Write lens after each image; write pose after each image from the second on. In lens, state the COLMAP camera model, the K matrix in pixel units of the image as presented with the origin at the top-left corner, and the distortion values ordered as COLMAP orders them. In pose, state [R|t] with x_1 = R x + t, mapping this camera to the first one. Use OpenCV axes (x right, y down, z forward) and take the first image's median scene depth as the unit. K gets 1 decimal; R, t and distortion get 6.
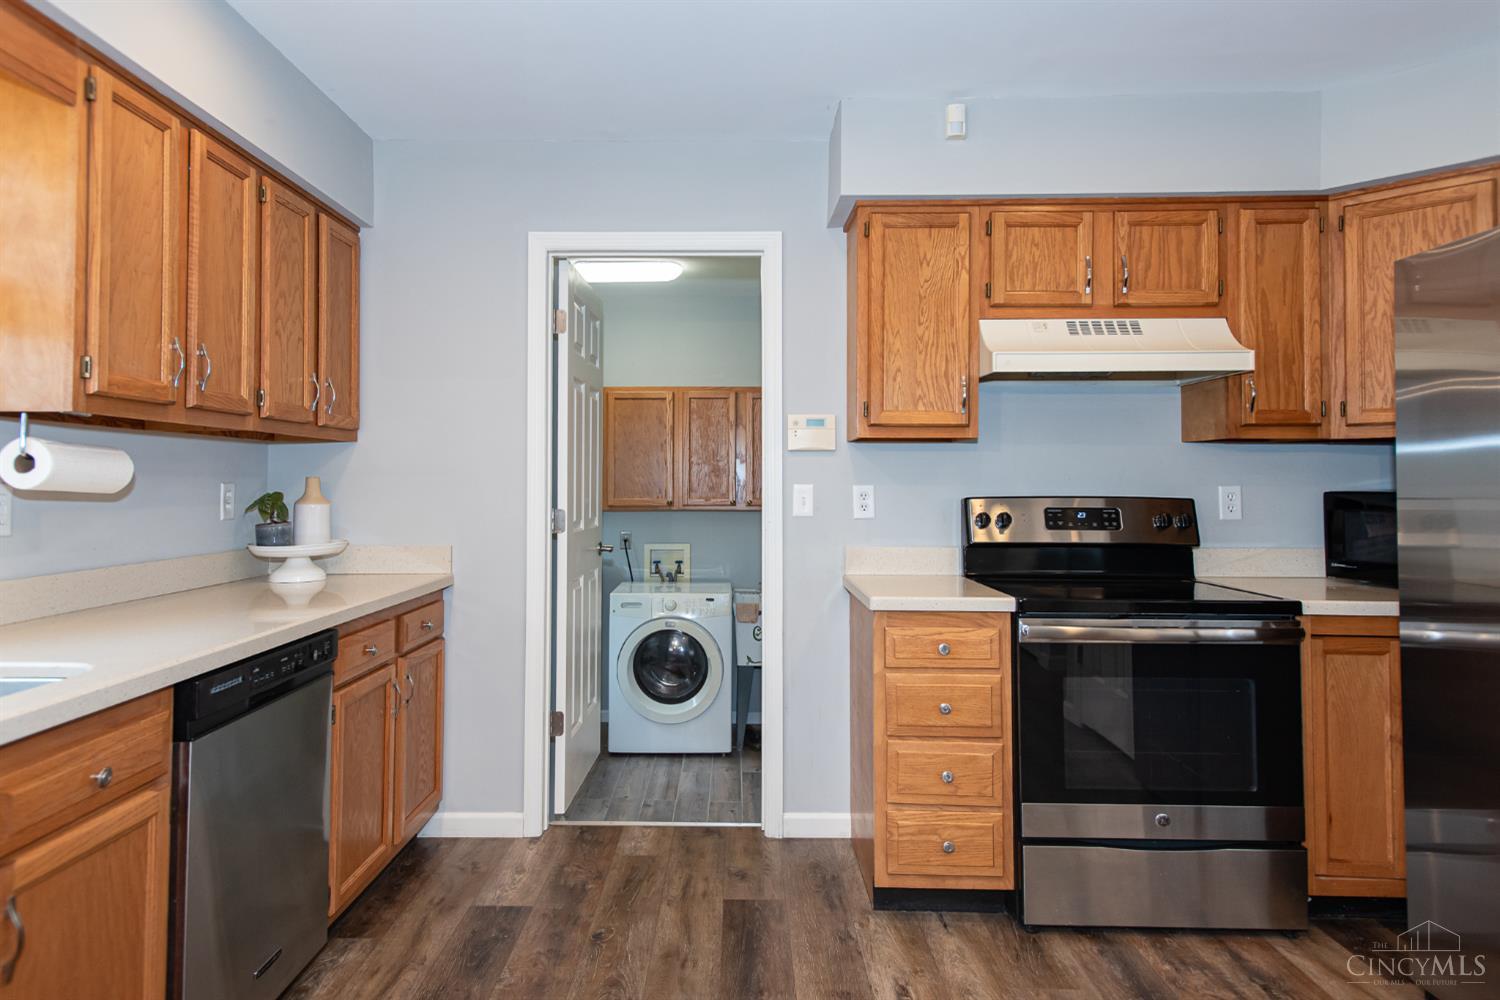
lens RADIAL K [[925.6, 0, 719.7], [0, 925.6, 457.2], [0, 0, 1]] dist [0.054145, -0.030286]
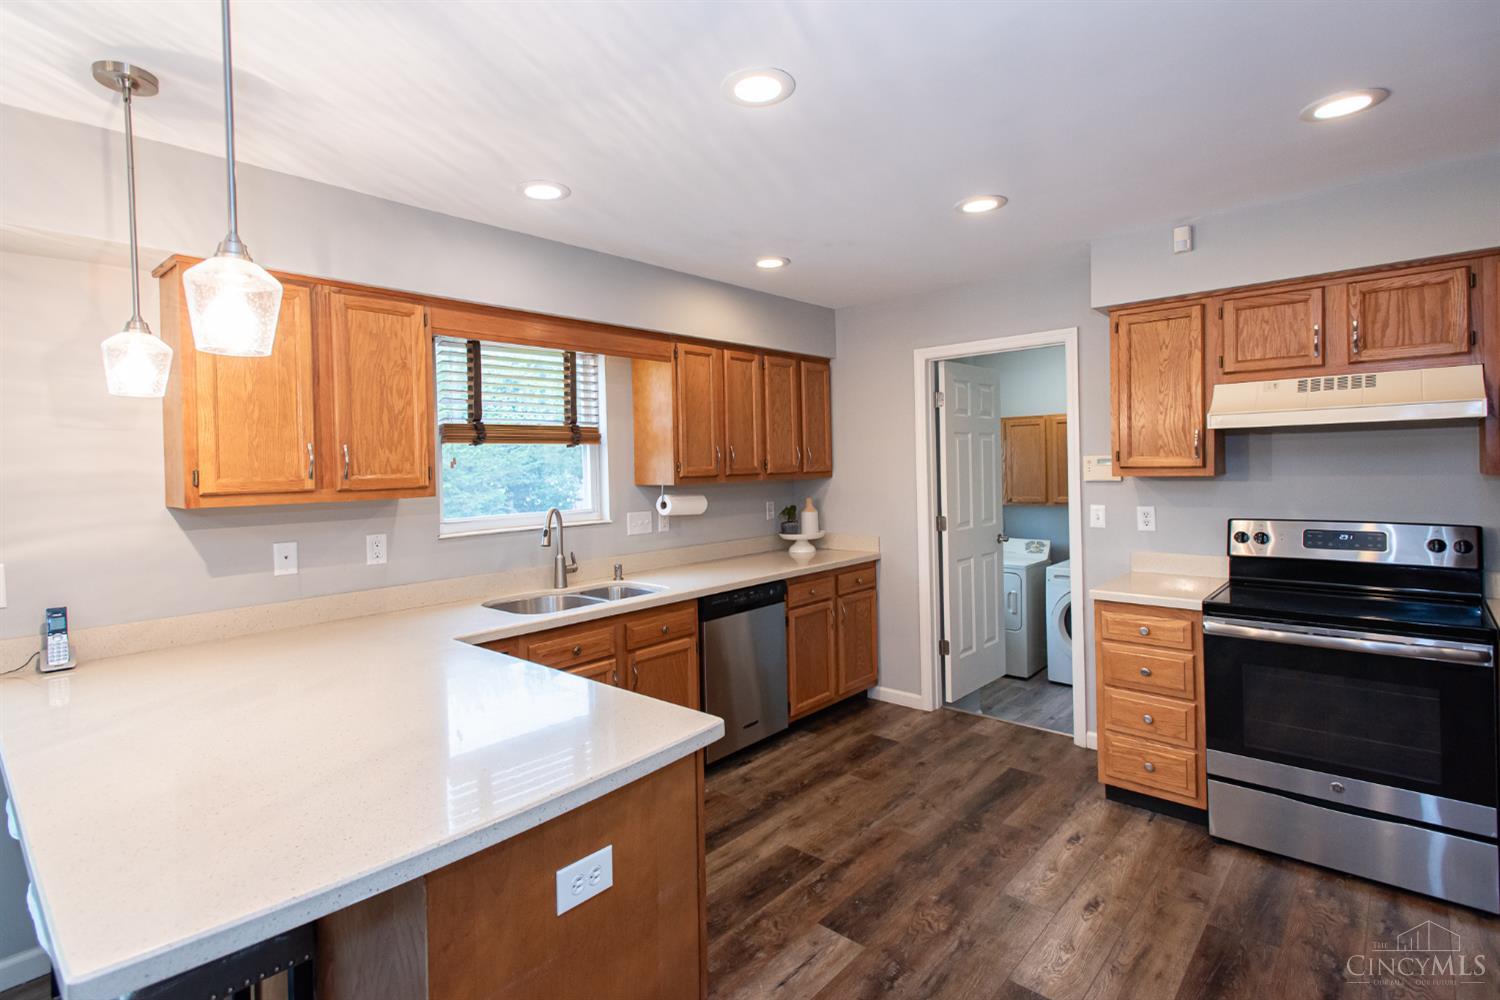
lens RADIAL K [[729.4, 0, 727.9], [0, 729.4, 466.5], [0, 0, 1]] dist [0.015611, 0.000185]
pose [[0.747798, -0.017736, -0.663690, 0.460203], [0.043922, 0.998775, 0.022799, -0.089192], [0.662472, -0.046200, 0.747660, -0.227880]]
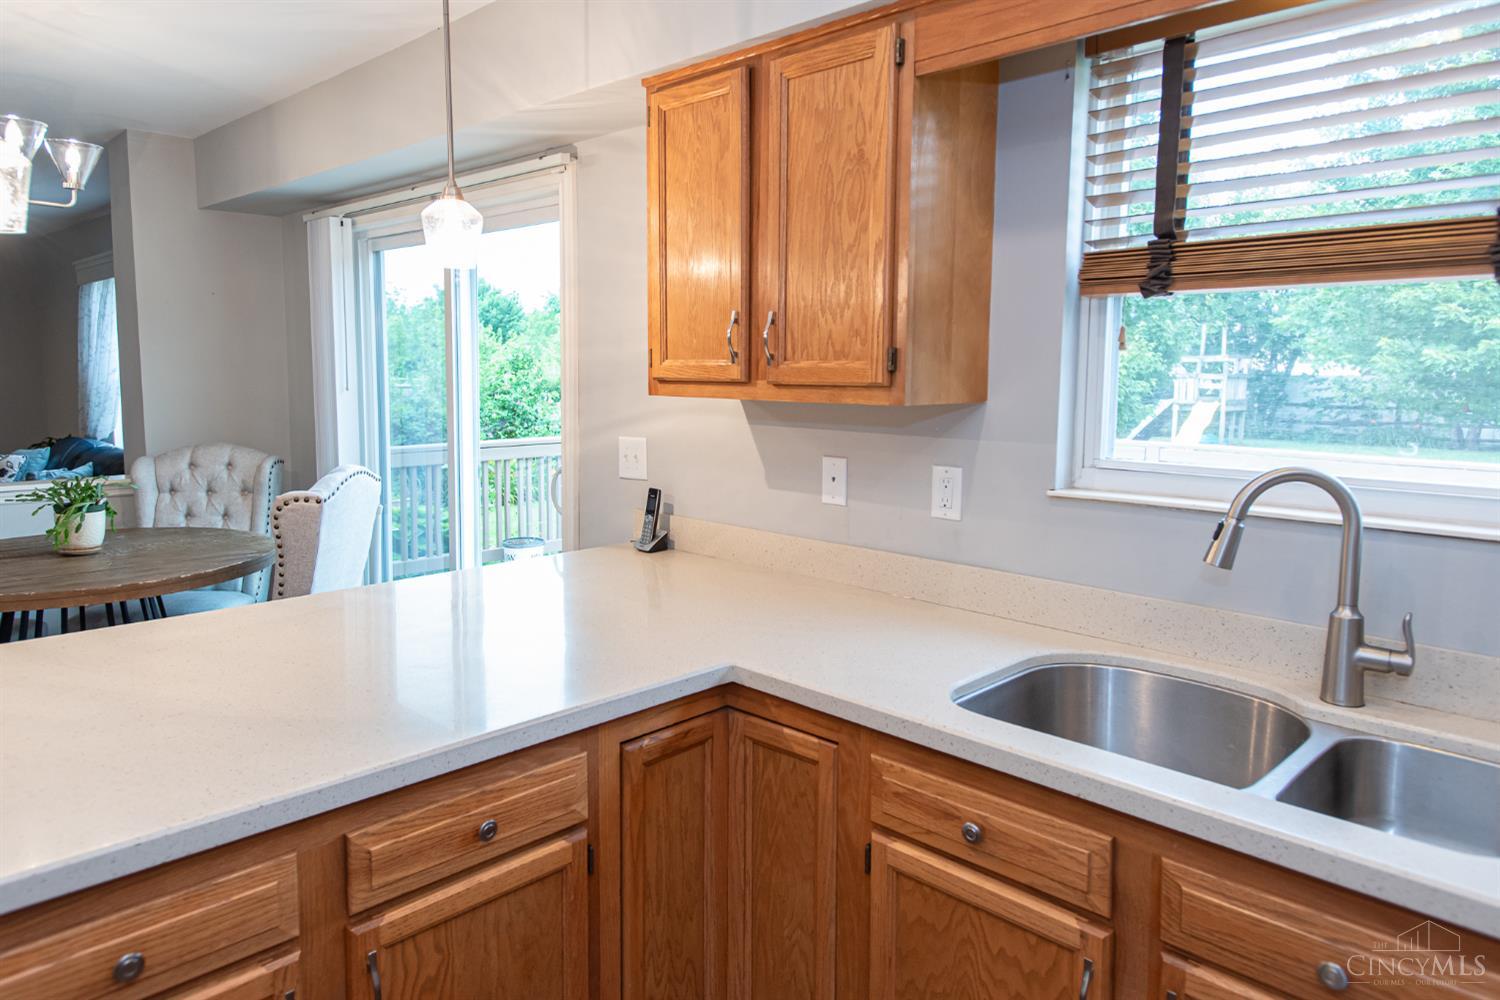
lens RADIAL K [[990.5, 0, 722.0], [0, 990.5, 456.0], [0, 0, 1]] dist [0.043550, -0.000861]
pose [[-0.703915, 0.063644, -0.707427, 0.100087], [0.017140, 0.997210, 0.072659, -0.061823], [0.710078, 0.039020, -0.703041, 0.612934]]
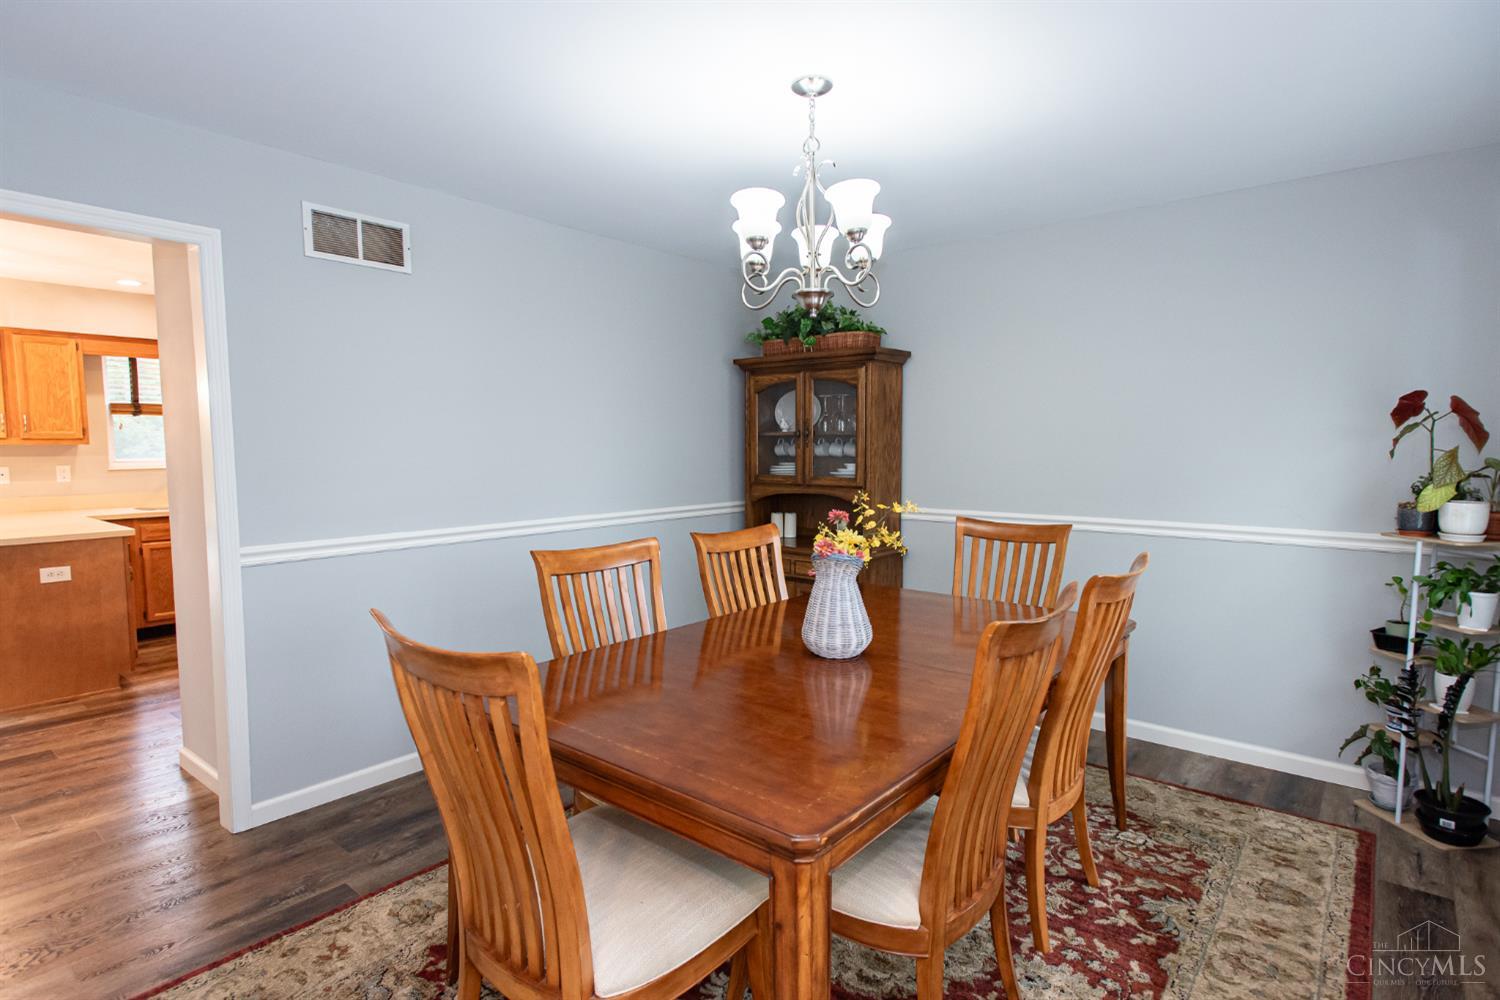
lens RADIAL K [[773.0, 0, 750.0], [0, 773.0, 500.0], [0, 0, 1]] dist [-0.000959, -0.000443]
pose [[0.787690, 0.039078, -0.614831, 1.915193], [0.027402, 0.994776, 0.098334, -0.050718], [0.615462, -0.094304, 0.782504, -0.252158]]
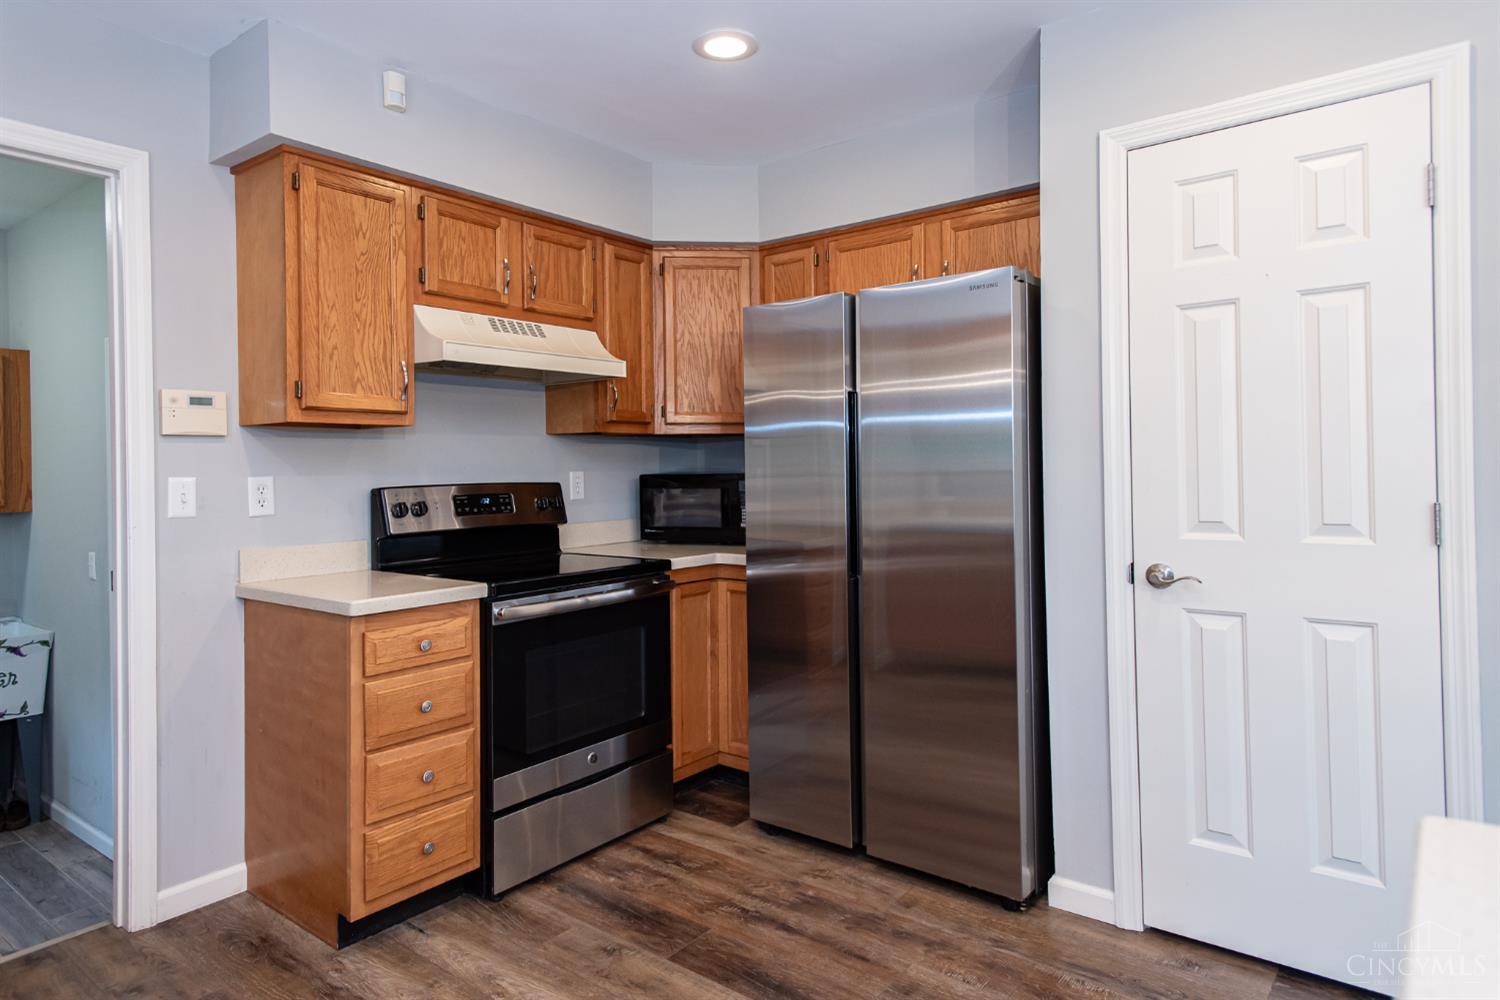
lens RADIAL K [[890.6, 0, 724.5], [0, 890.6, 460.7], [0, 0, 1]] dist [0.046129, -0.028411]
pose [[0.612890, -0.004354, 0.790156, -0.267665], [-0.009205, 0.999878, 0.012649, 0.000926], [-0.790114, -0.015026, 0.612775, 0.170838]]
